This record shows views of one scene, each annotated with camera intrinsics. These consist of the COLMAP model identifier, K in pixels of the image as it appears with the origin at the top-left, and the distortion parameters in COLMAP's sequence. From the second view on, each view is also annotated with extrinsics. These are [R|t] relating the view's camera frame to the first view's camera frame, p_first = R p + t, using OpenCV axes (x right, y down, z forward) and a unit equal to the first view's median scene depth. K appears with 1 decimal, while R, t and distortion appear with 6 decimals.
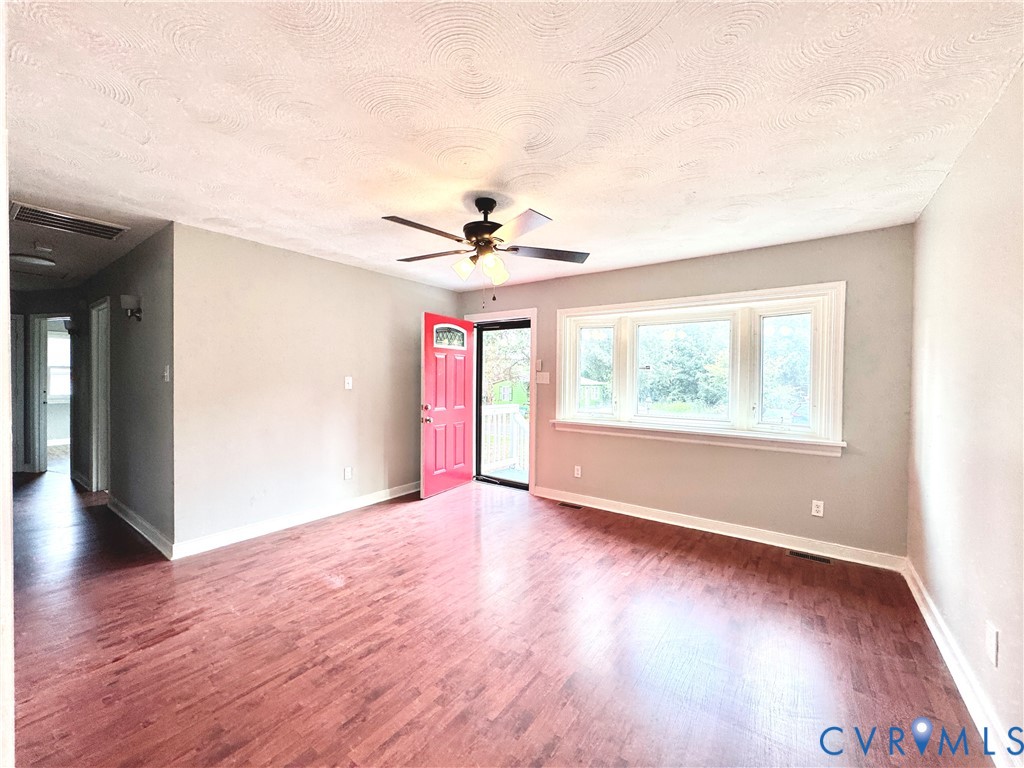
lens RADIAL K [[411.2, 0, 513.6], [0, 411.2, 383.1], [0, 0, 1]] dist [-0.000668, -0.000181]
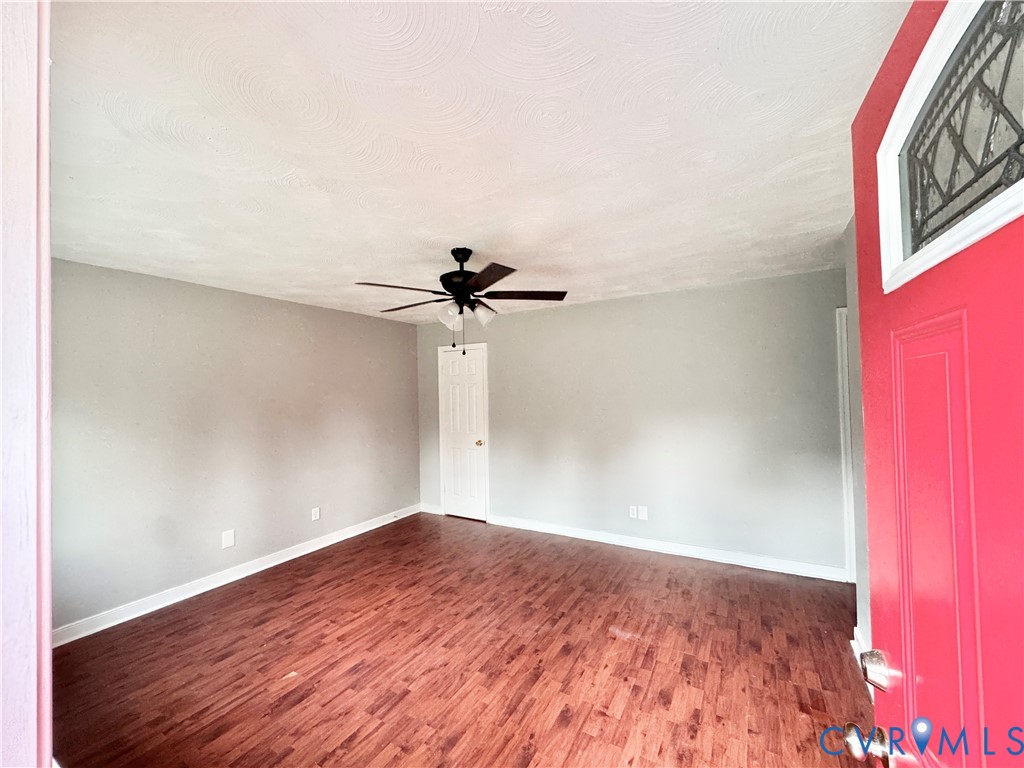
lens RADIAL K [[411.2, 0, 510.9], [0, 411.2, 382.7], [0, 0, 1]] dist [-0.000668, -0.000181]
pose [[-0.995888, 0.008550, -0.090186, -0.088307], [0.009641, 0.999885, -0.011666, -0.094060], [0.090076, -0.012487, -0.995857, 1.907038]]
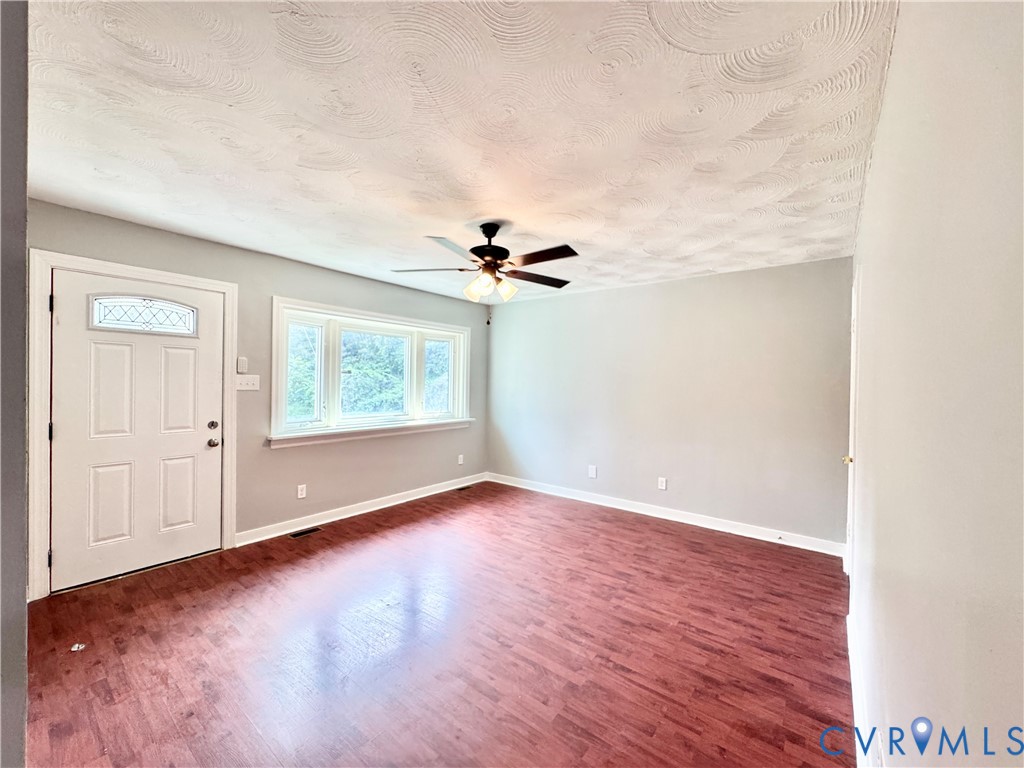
lens RADIAL K [[411.2, 0, 513.2], [0, 411.2, 382.0], [0, 0, 1]] dist [-0.000668, -0.000181]
pose [[0.035786, -0.014252, 0.999258, -1.089647], [-0.005292, 0.999882, 0.014450, -0.044335], [-0.999345, -0.005805, 0.035706, 0.848246]]
